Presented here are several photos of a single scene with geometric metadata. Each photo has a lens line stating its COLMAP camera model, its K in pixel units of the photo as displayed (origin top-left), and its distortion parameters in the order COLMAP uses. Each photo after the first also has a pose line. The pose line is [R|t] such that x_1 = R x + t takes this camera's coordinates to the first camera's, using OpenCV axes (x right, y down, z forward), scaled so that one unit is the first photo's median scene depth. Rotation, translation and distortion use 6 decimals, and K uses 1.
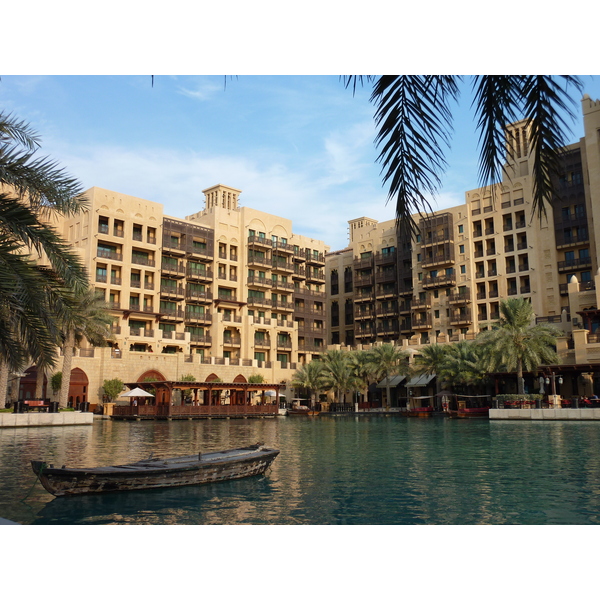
lens RADIAL K [[614.5, 0, 300.2], [0, 614.5, 299.9], [0, 0, 1]] dist [-0.012206, 0.000000]
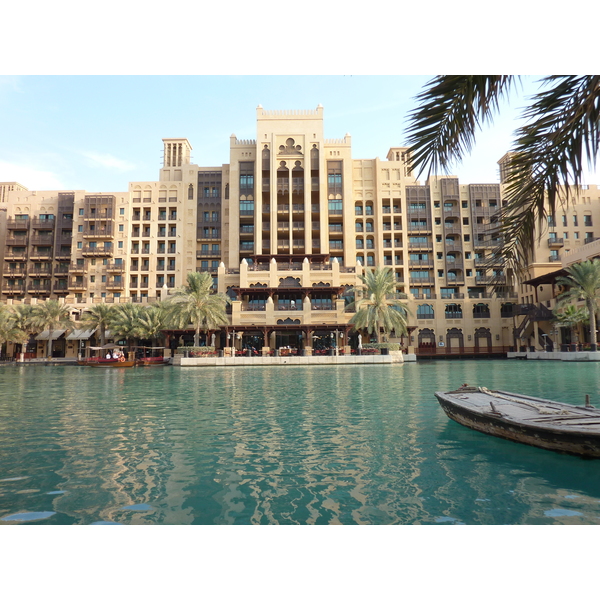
lens RADIAL K [[459.4, 0, 300.1], [0, 459.4, 299.3], [0, 0, 1]] dist [-0.016717, -0.009812]
pose [[0.723160, 0.082012, 0.685794, -0.091878], [-0.113142, 0.993579, 0.000487, 0.017254], [-0.681350, -0.077944, 0.727796, 0.091197]]
